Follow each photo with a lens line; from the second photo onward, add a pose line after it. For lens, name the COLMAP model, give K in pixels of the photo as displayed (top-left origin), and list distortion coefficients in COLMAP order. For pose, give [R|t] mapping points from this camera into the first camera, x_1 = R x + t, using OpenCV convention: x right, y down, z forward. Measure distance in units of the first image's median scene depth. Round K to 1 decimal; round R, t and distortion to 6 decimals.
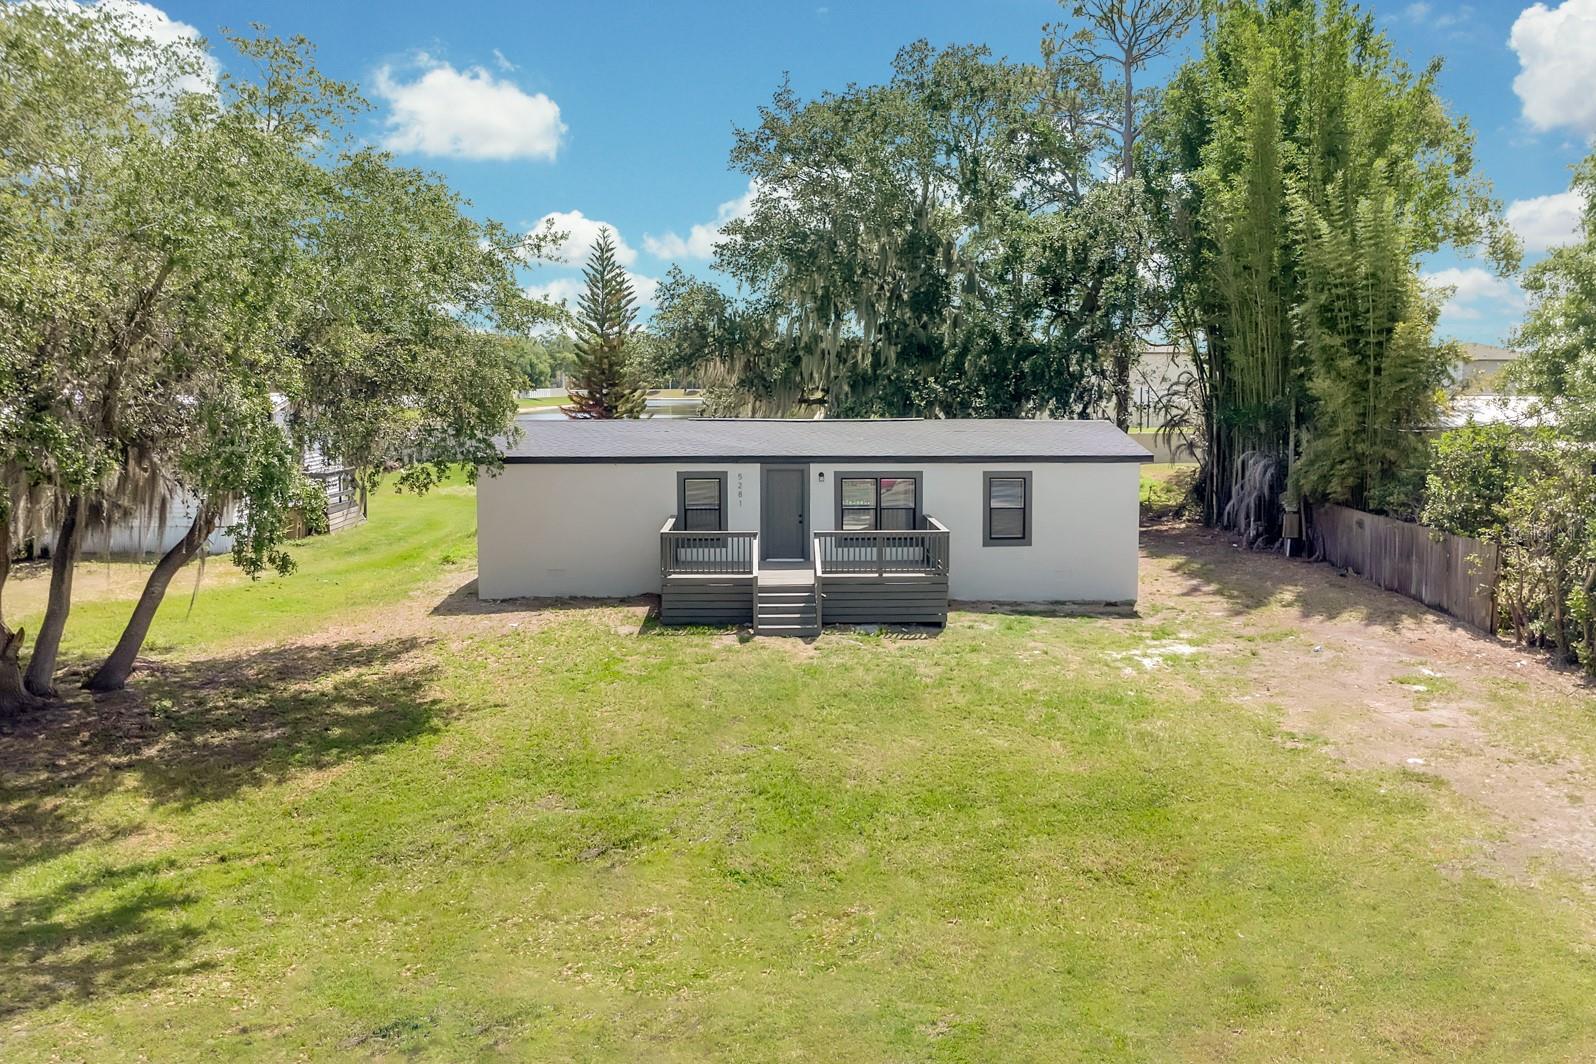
lens RADIAL K [[1089.5, 0, 798.0], [0, 1089.5, 532.0], [0, 0, 1]] dist [-0.005402, 0.000621]
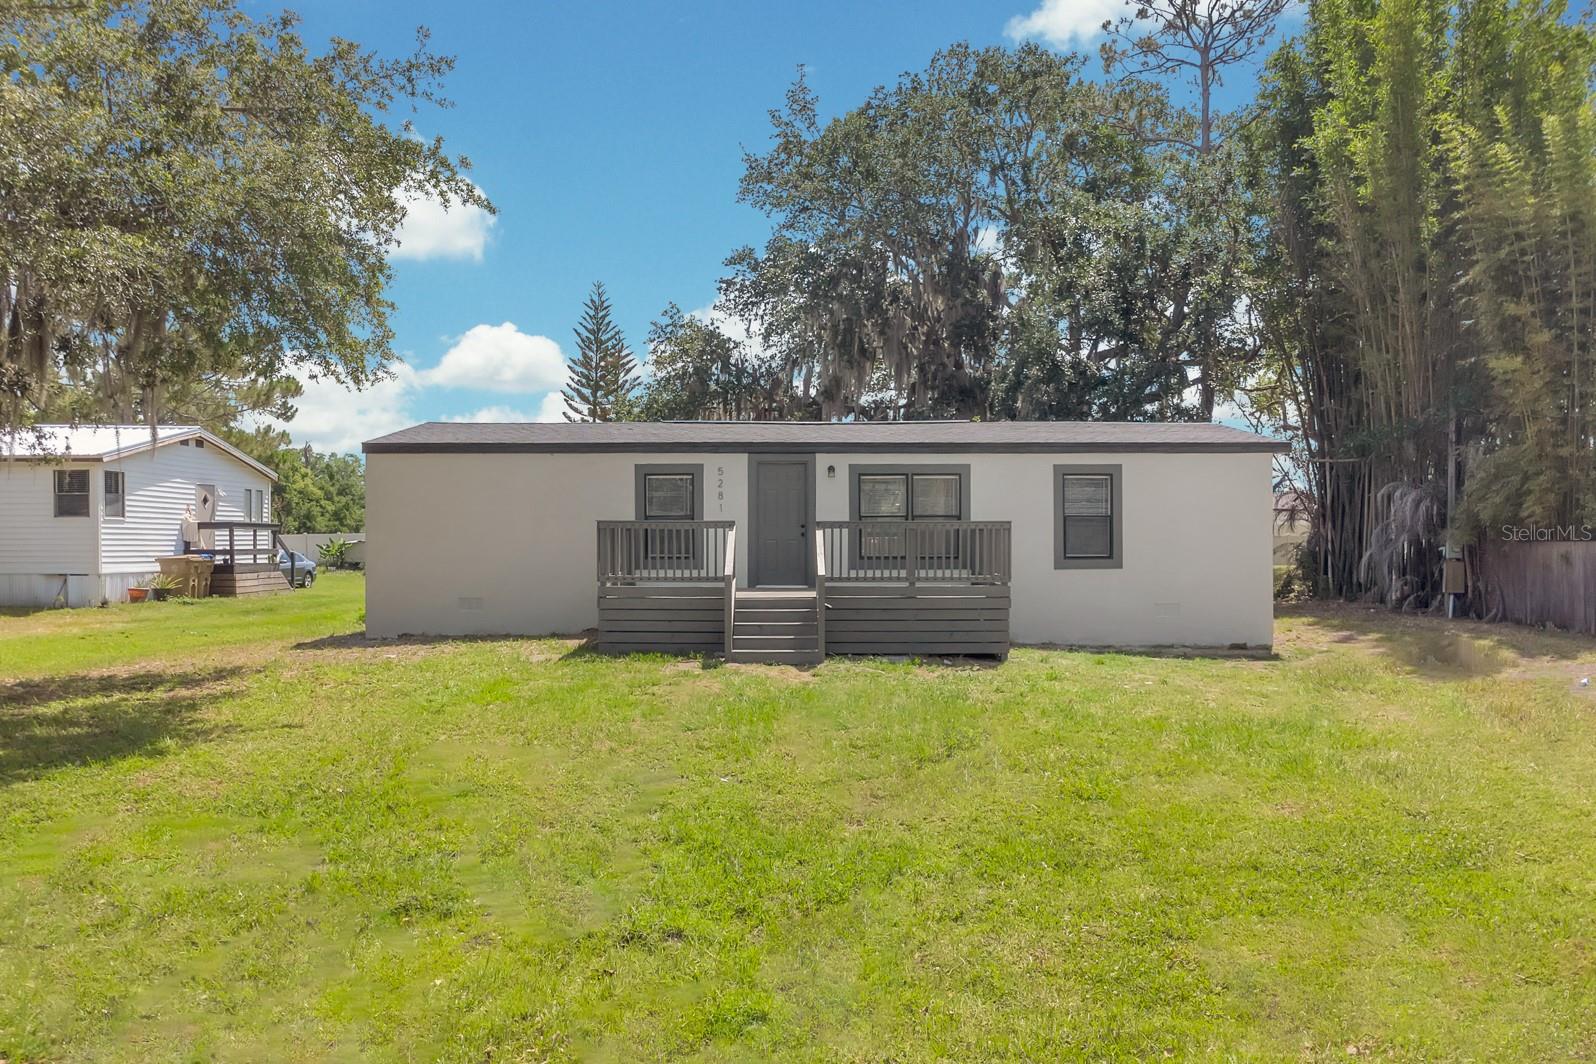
lens RADIAL K [[1124.5, 0, 792.4], [0, 1124.5, 577.0], [0, 0, 1]] dist [0.004548, -0.003401]
pose [[0.999372, 0.002564, -0.035353, 0.022299], [-0.005973, 0.995299, -0.096669, 0.092926], [0.034939, 0.096819, 0.994689, 0.253679]]
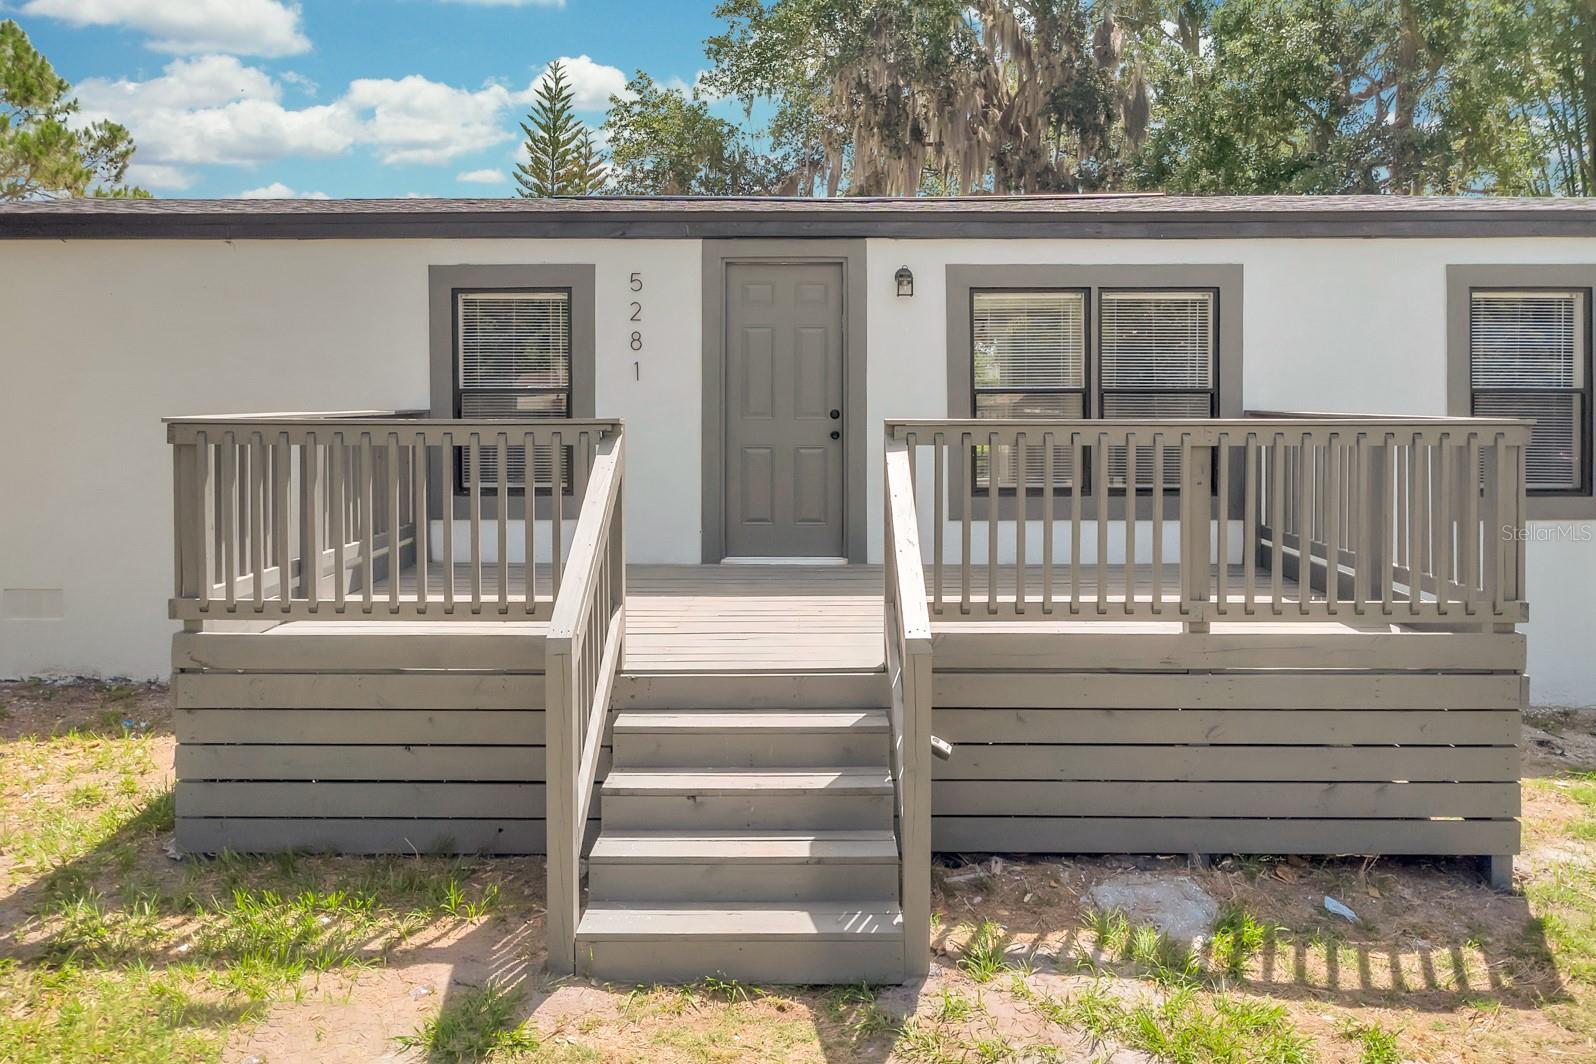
lens RADIAL K [[1152.0, 0, 809.3], [0, 1152.0, 419.9], [0, 0, 1]] dist [-0.000420, 0.001898]
pose [[0.999252, 0.001943, -0.038615, 0.007566], [-0.006033, 0.994337, -0.106101, 0.020846], [0.038190, 0.106255, 0.993605, 0.685602]]
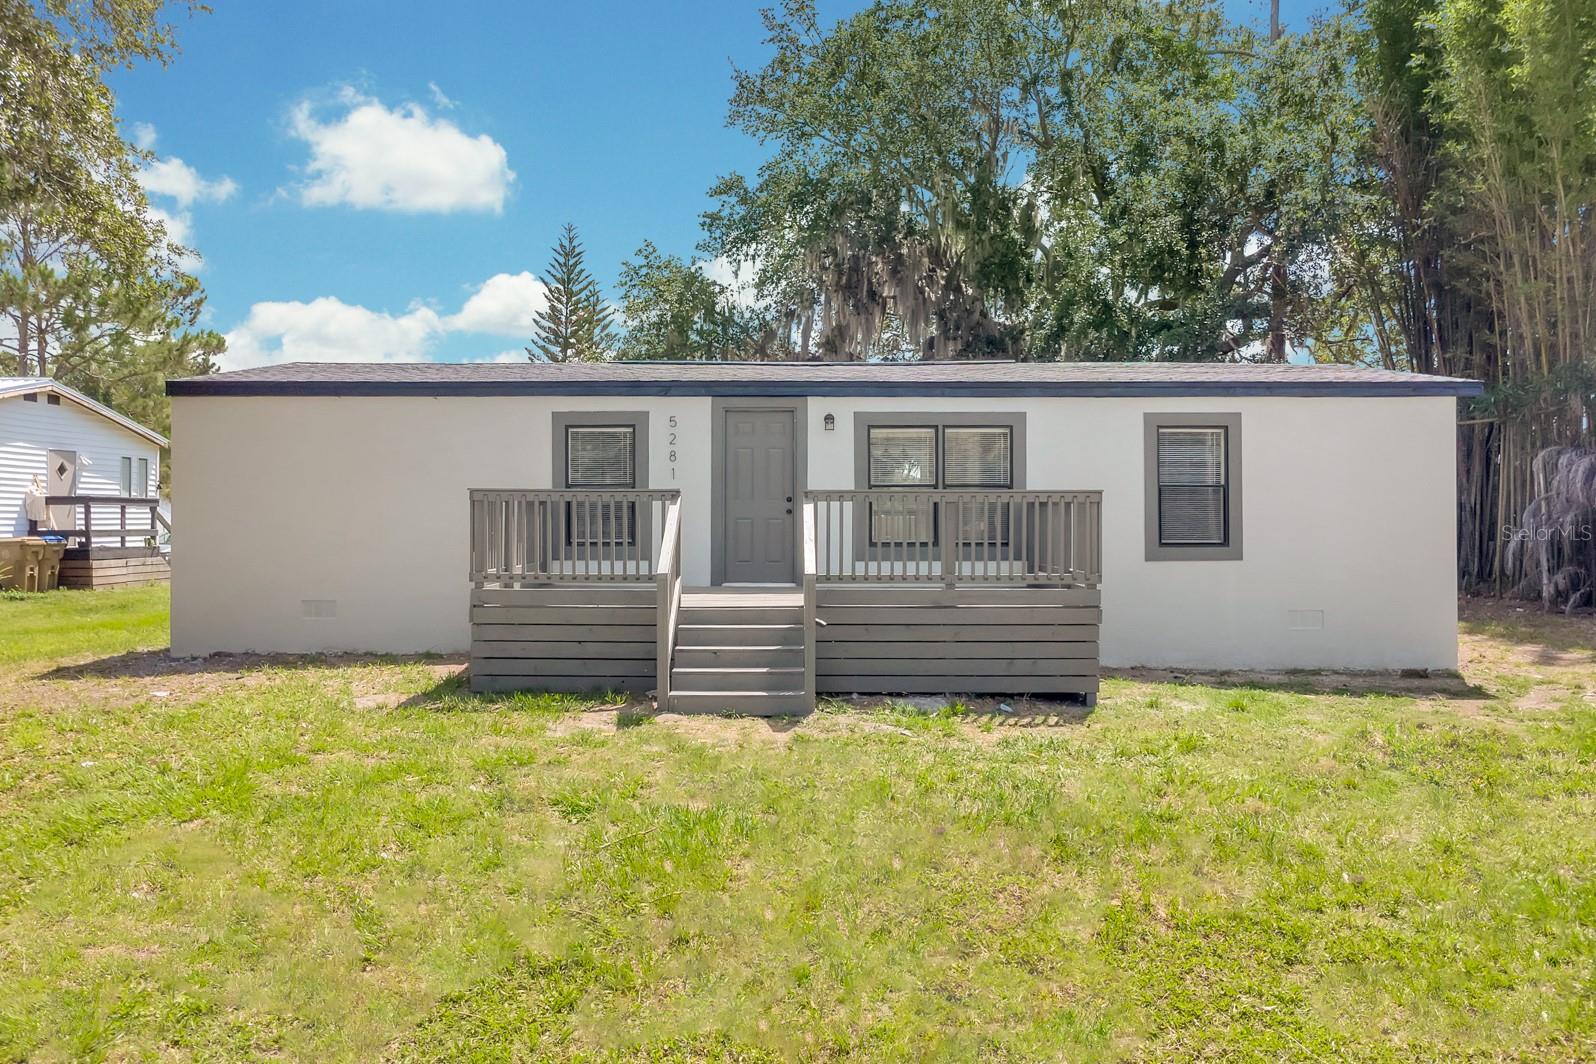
lens RADIAL K [[1151.1, 0, 798.0], [0, 1151.1, 532.0], [0, 0, 1]] dist [-0.001196, -0.000315]
pose [[0.999370, 0.003458, -0.035317, 0.026096], [-0.007642, 0.992859, -0.119053, 0.066213], [0.034653, 0.119247, 0.992260, 0.461633]]
